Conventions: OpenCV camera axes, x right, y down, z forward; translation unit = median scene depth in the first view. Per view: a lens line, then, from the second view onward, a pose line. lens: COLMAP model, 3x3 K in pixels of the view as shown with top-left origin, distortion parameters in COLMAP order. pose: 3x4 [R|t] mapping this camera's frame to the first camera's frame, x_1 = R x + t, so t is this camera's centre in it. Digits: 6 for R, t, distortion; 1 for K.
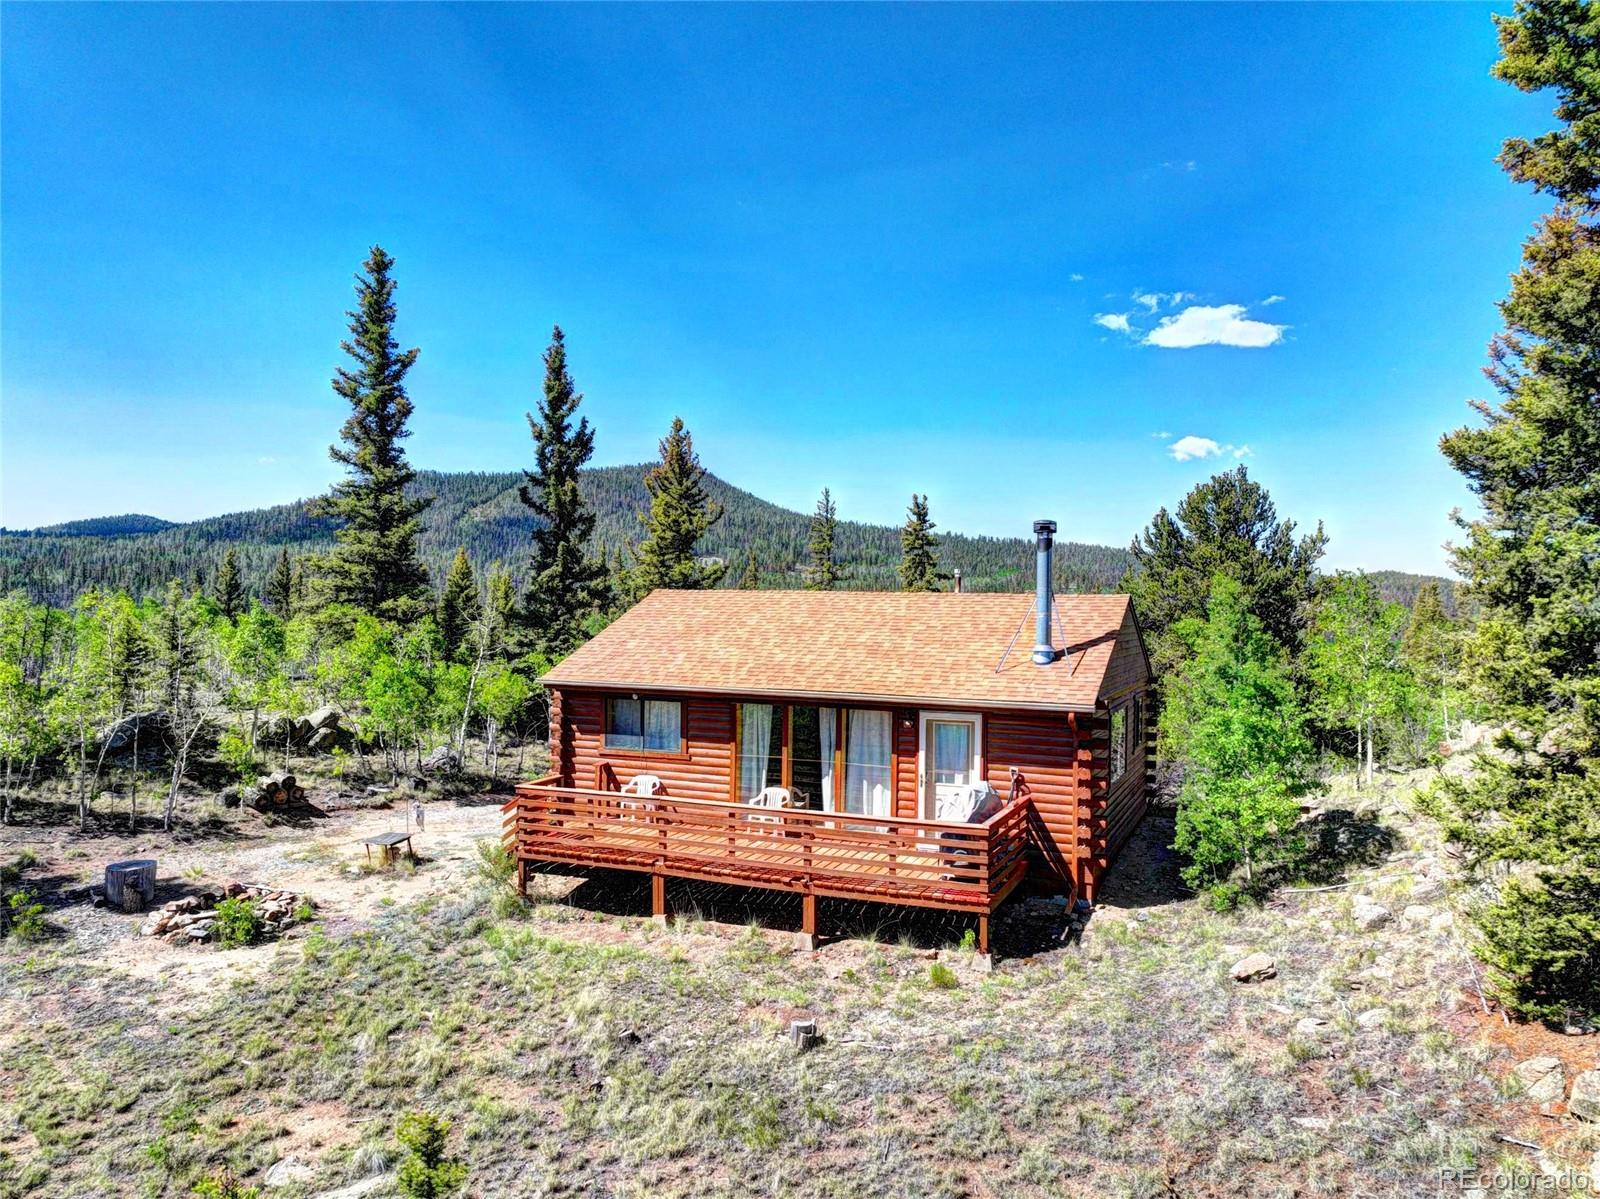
lens RADIAL K [[1126.9, 0, 800.0], [0, 1126.9, 599.5], [0, 0, 1]] dist [-0.027876, 0.032919]
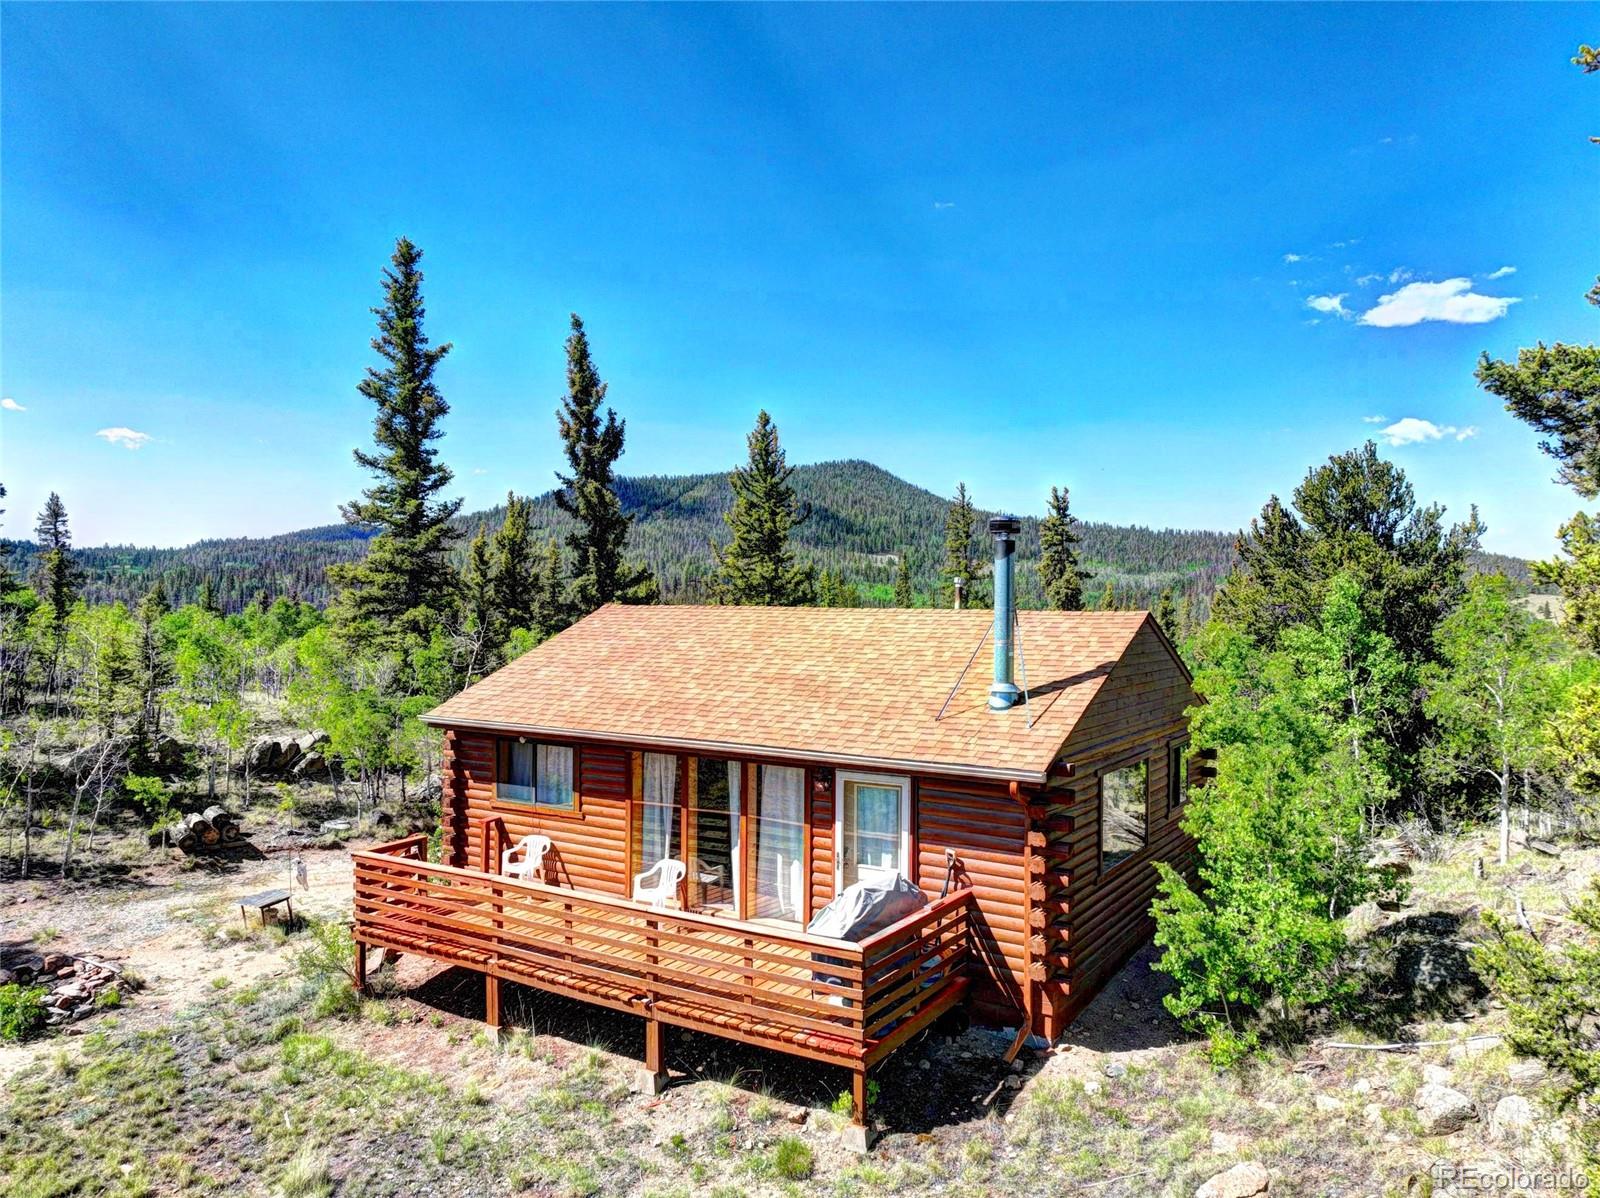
lens RADIAL K [[1126.9, 0, 800.0], [0, 1126.9, 599.0], [0, 0, 1]] dist [-0.027876, 0.032919]
pose [[0.988094, -0.007966, -0.153642, 0.198837], [0.008216, 0.999966, 0.000997, -0.017145], [0.153629, -0.002248, 0.988126, 0.241496]]
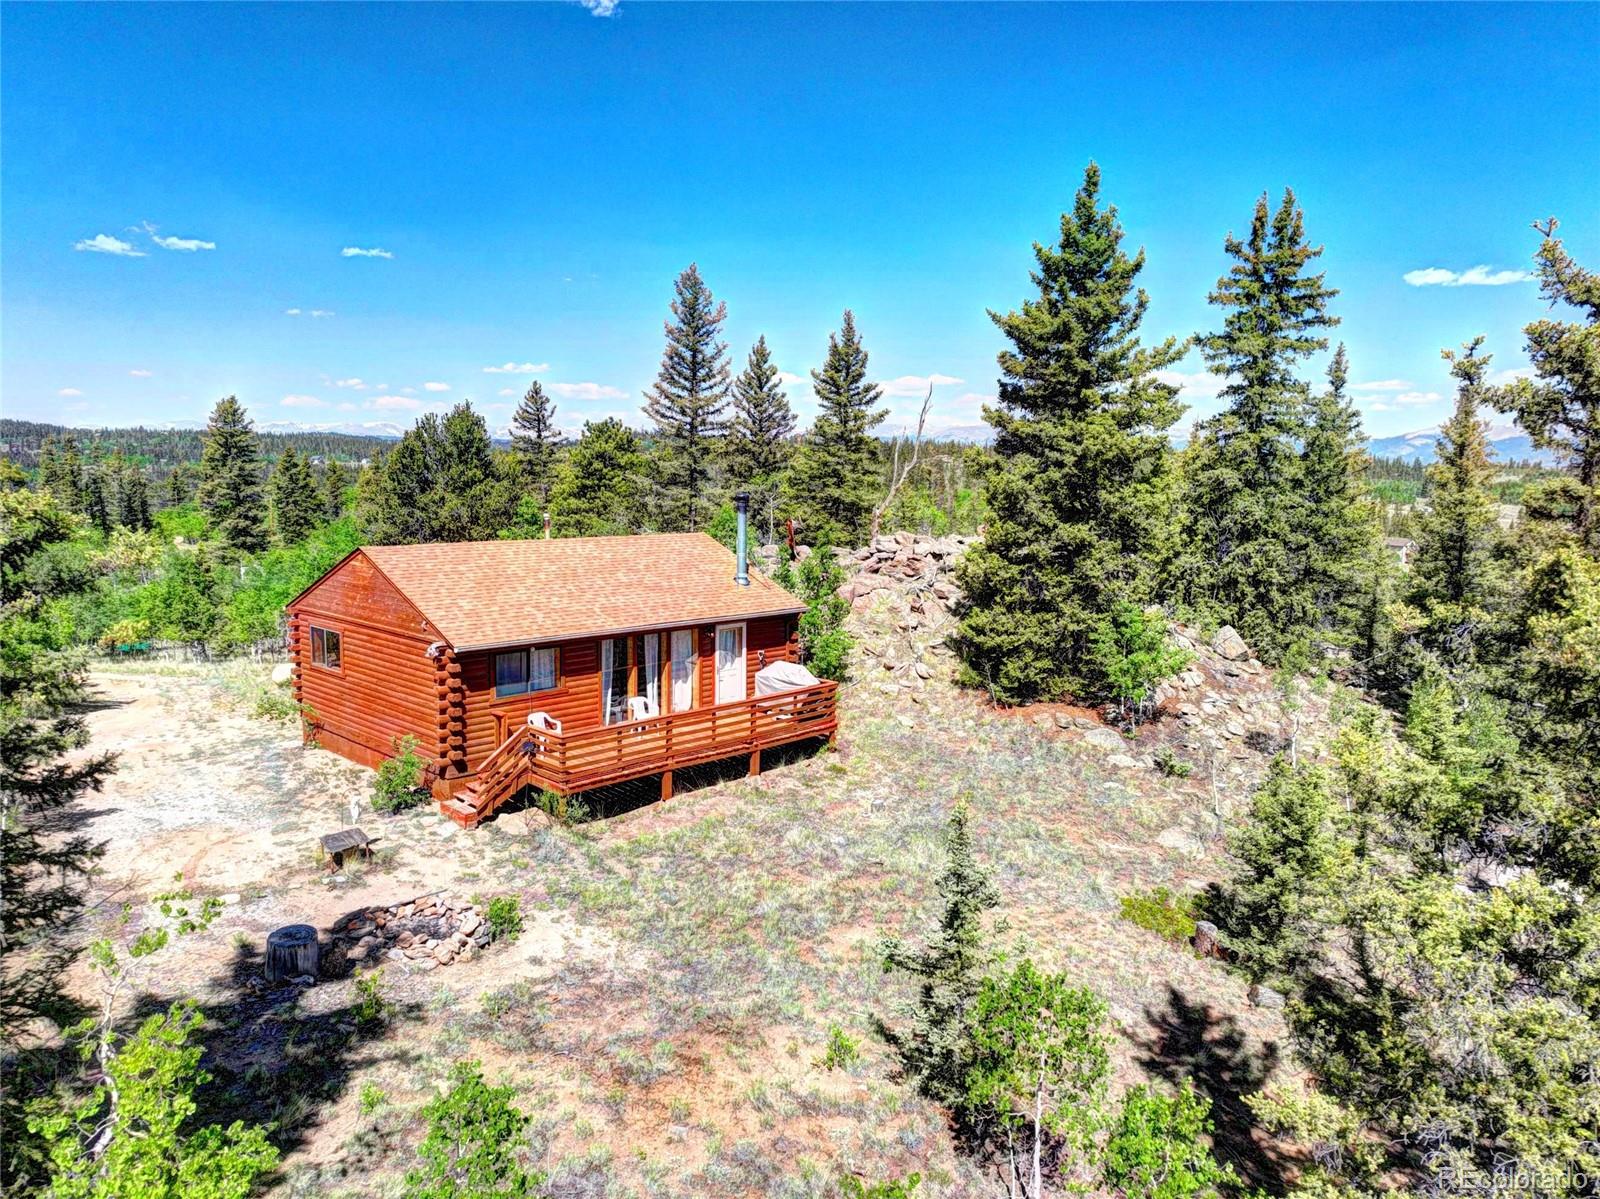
lens RADIAL K [[1126.9, 0, 800.0], [0, 1126.9, 599.5], [0, 0, 1]] dist [-0.027876, 0.032919]
pose [[0.354010, -0.118094, 0.927756, -1.244707], [-0.008623, 0.991541, 0.129504, -0.131556], [-0.935202, -0.053846, 0.349997, 0.362865]]
